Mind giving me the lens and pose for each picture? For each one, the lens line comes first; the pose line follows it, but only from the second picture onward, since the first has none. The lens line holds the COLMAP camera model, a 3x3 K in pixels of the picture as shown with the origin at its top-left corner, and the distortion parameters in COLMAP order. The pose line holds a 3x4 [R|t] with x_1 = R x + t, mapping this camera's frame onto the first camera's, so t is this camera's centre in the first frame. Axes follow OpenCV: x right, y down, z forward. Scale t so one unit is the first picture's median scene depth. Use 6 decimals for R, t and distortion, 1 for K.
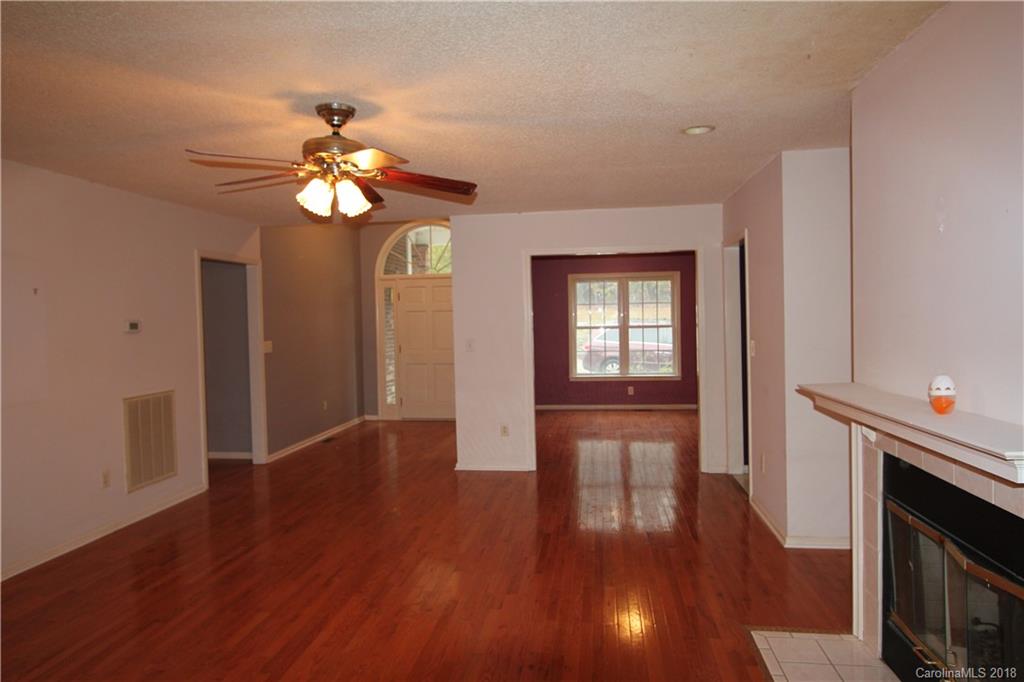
lens RADIAL K [[661.4, 0, 513.3], [0, 661.4, 340.9], [0, 0, 1]] dist [0.022219, -0.002721]
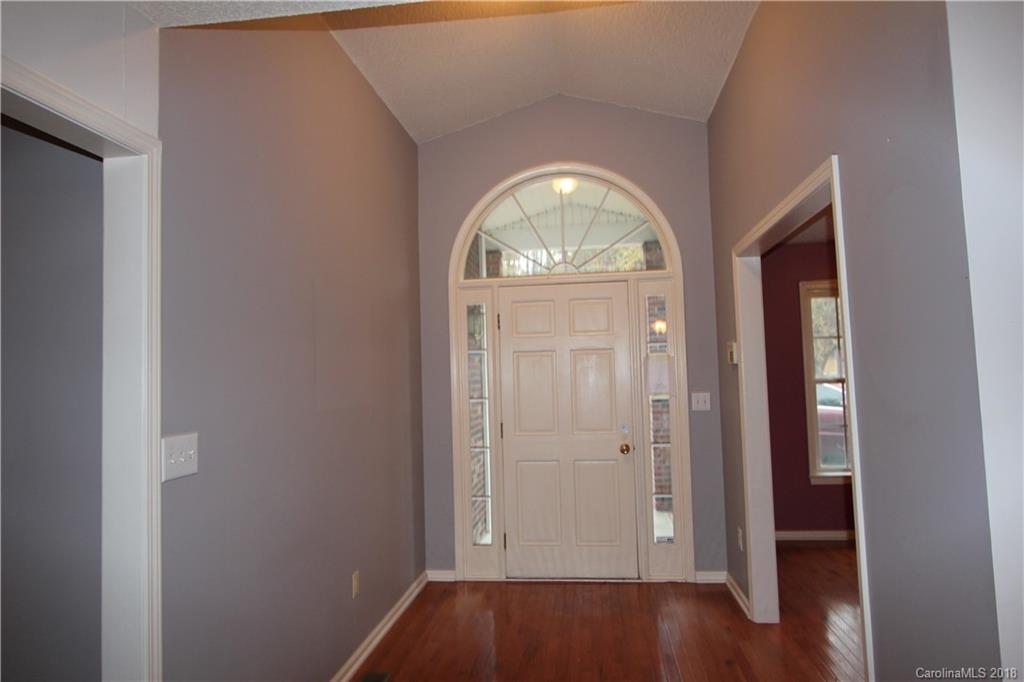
lens RADIAL K [[661.4, 0, 514.1], [0, 661.4, 336.4], [0, 0, 1]] dist [0.022219, -0.002721]
pose [[0.999839, -0.013958, 0.011276, -0.165095], [0.014999, 0.995044, -0.098302, -0.007504], [-0.009848, 0.098456, 0.995093, 0.507652]]
